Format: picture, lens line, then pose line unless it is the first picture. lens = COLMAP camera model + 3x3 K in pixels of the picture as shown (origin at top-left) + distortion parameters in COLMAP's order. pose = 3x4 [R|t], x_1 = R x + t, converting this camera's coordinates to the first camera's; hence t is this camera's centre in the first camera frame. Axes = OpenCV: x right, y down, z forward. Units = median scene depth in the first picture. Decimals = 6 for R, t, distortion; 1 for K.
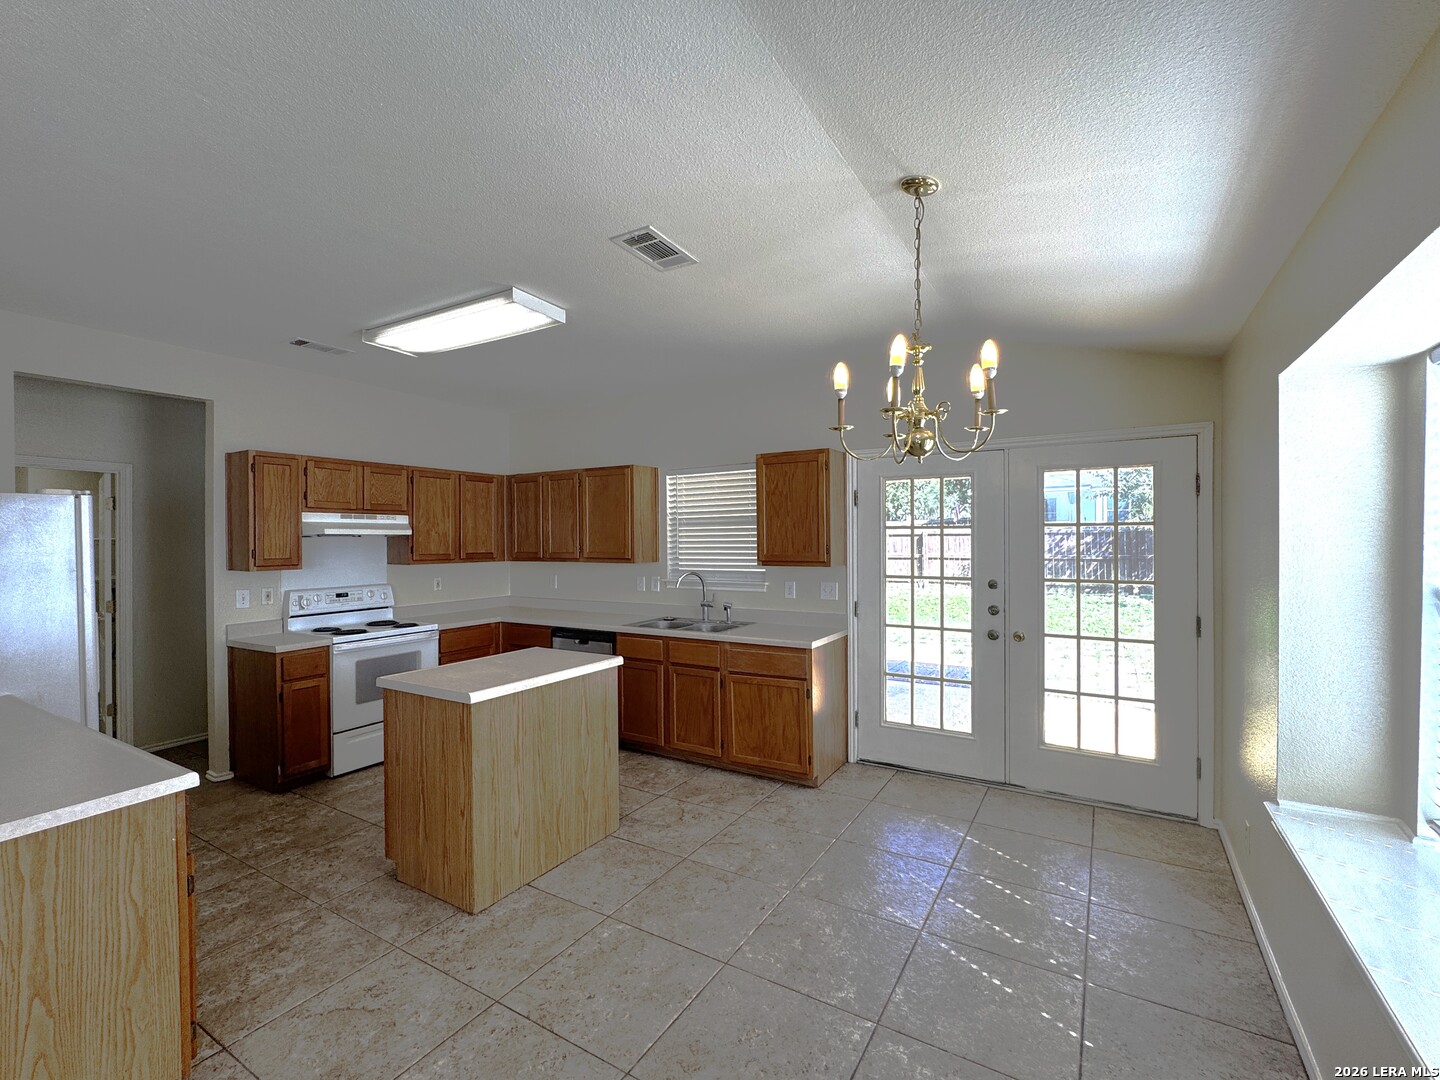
lens RADIAL K [[637.3, 0, 721.8], [0, 637.3, 540.7], [0, 0, 1]] dist [-0.008356, 0.002025]
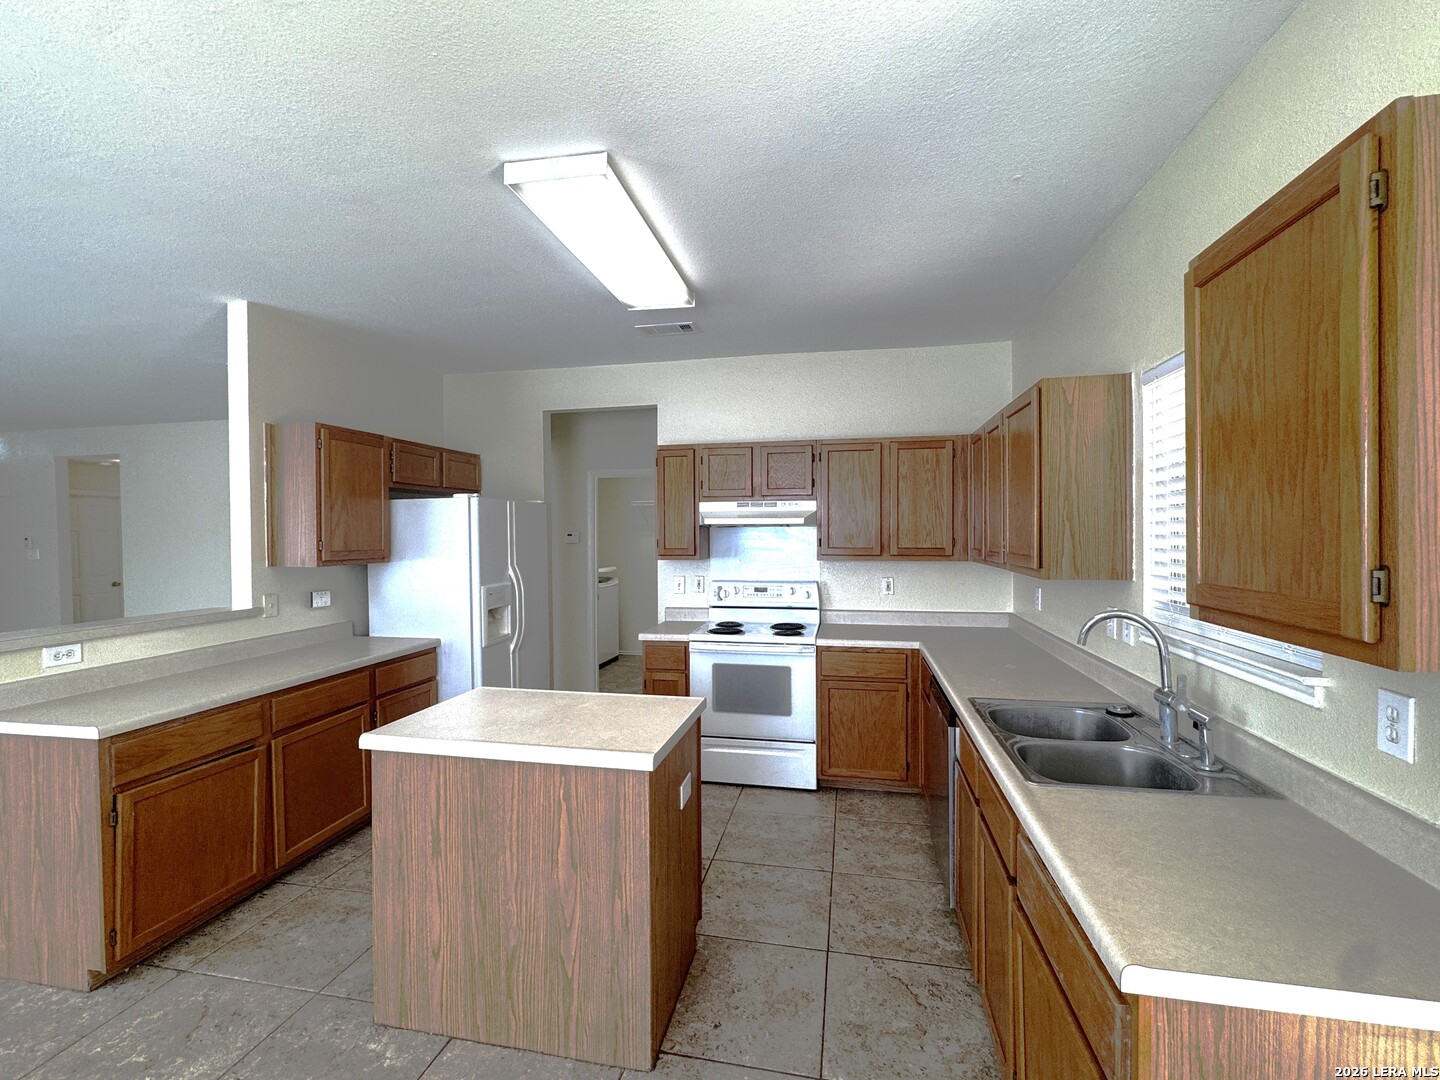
lens RADIAL K [[637.3, 0, 721.1], [0, 637.3, 535.8], [0, 0, 1]] dist [-0.008356, 0.002025]
pose [[0.329111, 0.011627, -0.944220, 0.289020], [0.003103, 0.999905, 0.013395, -0.006019], [0.944286, -0.007339, 0.329044, 0.710869]]
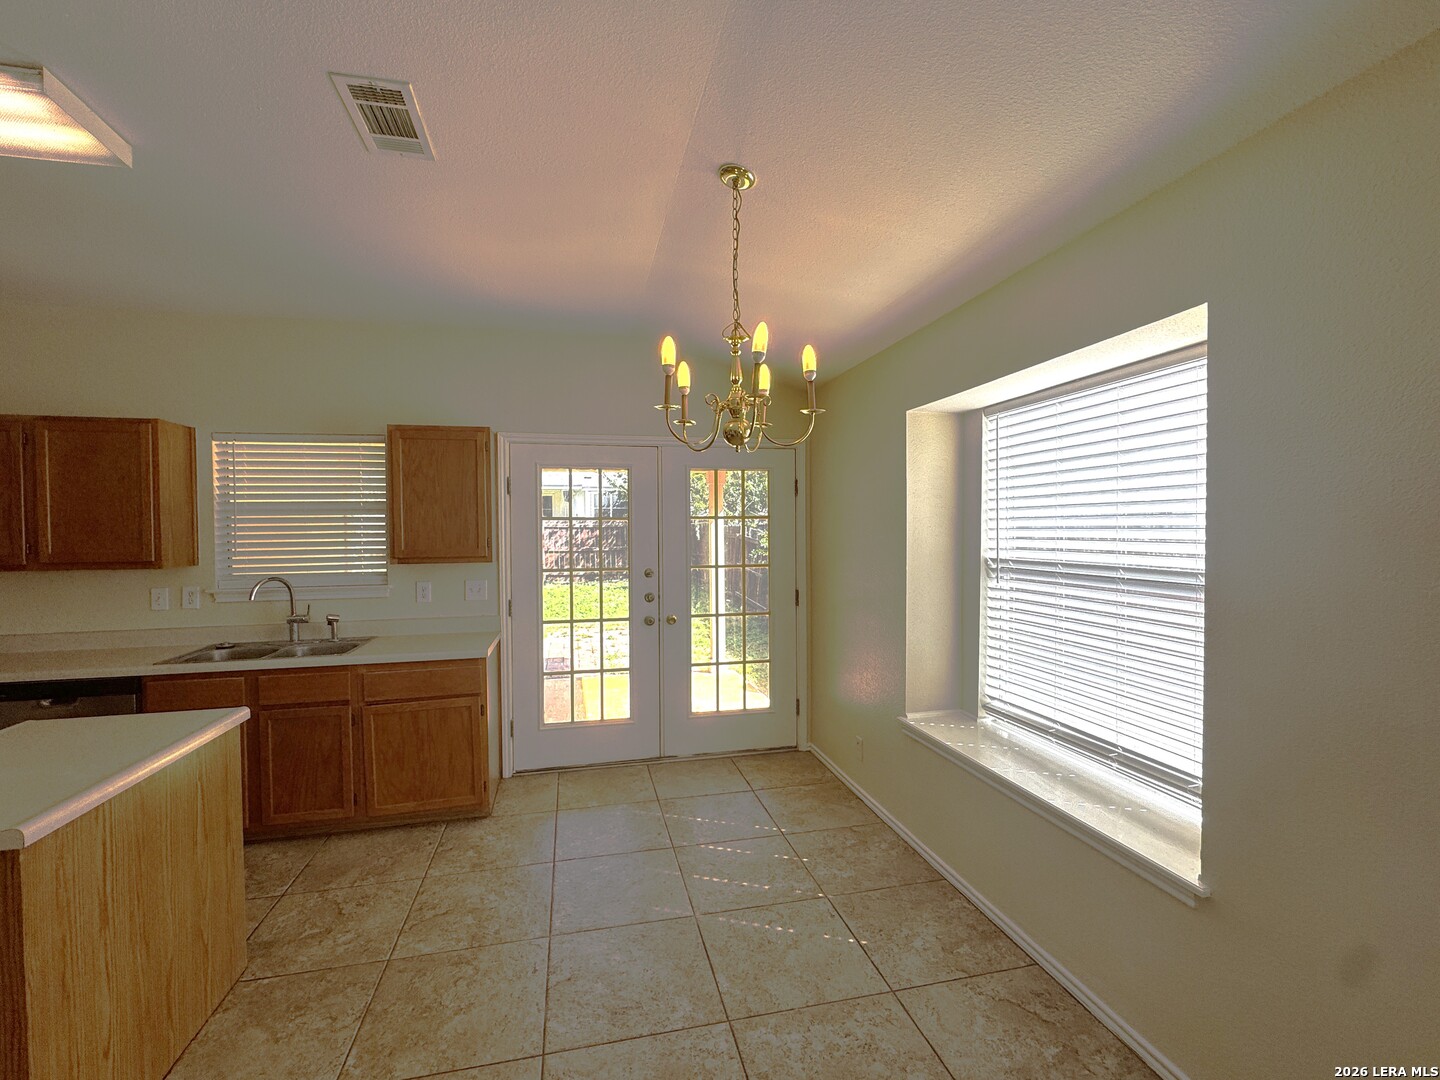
lens RADIAL K [[637.3, 0, 721.4], [0, 637.3, 541.3], [0, 0, 1]] dist [-0.008356, 0.002025]
pose [[0.717534, -0.013934, 0.696384, -0.209926], [0.007173, 0.999895, 0.012616, 0.003195], [-0.696486, -0.004057, 0.717559, 0.147054]]
